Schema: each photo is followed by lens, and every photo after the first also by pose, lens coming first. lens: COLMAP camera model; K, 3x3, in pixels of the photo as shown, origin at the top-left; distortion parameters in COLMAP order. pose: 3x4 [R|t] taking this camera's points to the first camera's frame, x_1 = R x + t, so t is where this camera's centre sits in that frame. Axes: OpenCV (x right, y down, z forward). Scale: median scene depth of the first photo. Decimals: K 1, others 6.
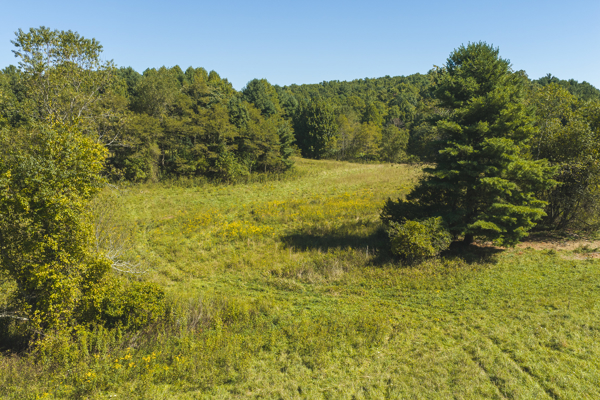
lens RADIAL K [[491.4, 0, 303.3], [0, 491.4, 198.3], [0, 0, 1]] dist [0.012116, -0.018269]
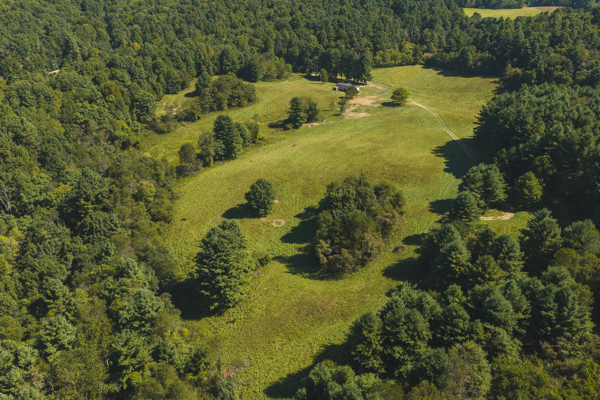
lens RADIAL K [[491.4, 0, 299.3], [0, 491.4, 201.8], [0, 0, 1]] dist [0.012116, -0.018269]
pose [[0.972615, -0.118713, 0.199818, -0.619231], [0.037738, 0.928974, 0.368216, -0.795292], [-0.229337, -0.350592, 0.908014, -3.103924]]
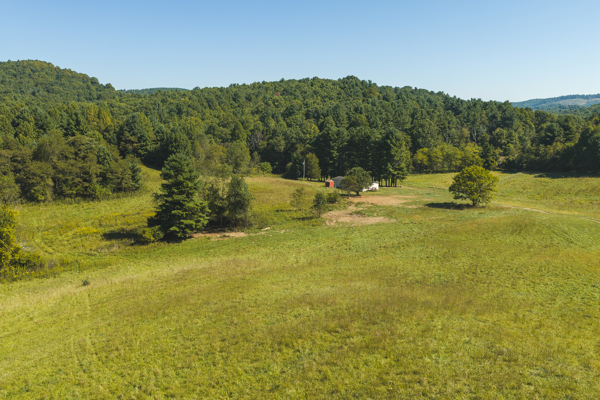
lens RADIAL K [[491.4, 0, 302.0], [0, 491.4, 201.1], [0, 0, 1]] dist [0.012116, -0.018269]
pose [[0.990958, -0.020285, 0.132631, 0.338788], [0.014626, 0.998946, 0.043505, -0.095023], [-0.133373, -0.041172, 0.990210, -0.813530]]
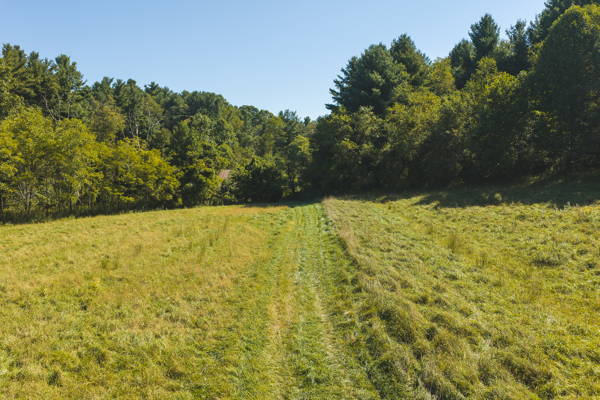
lens RADIAL K [[491.4, 0, 301.2], [0, 491.4, 200.2], [0, 0, 1]] dist [0.012116, -0.018269]
pose [[0.690606, -0.042671, 0.721972, 1.418068], [0.094969, 0.994965, -0.032037, -0.095110], [-0.716969, 0.090689, 0.691181, 1.398882]]
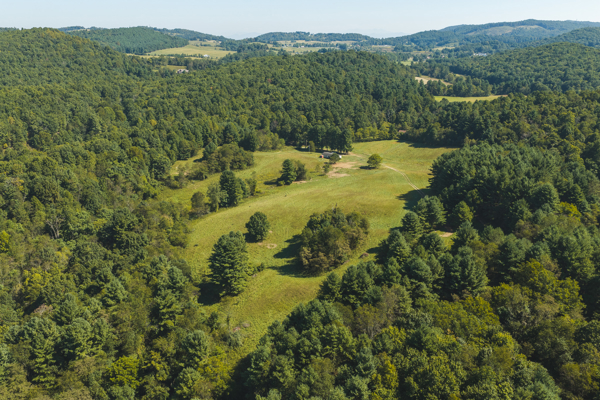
lens RADIAL K [[491.4, 0, 298.5], [0, 491.4, 202.8], [0, 0, 1]] dist [0.012116, -0.018269]
pose [[0.970547, -0.083445, 0.225998, -0.756377], [0.036333, 0.978067, 0.205099, -0.693461], [-0.238156, -0.190847, 0.952292, -3.826497]]
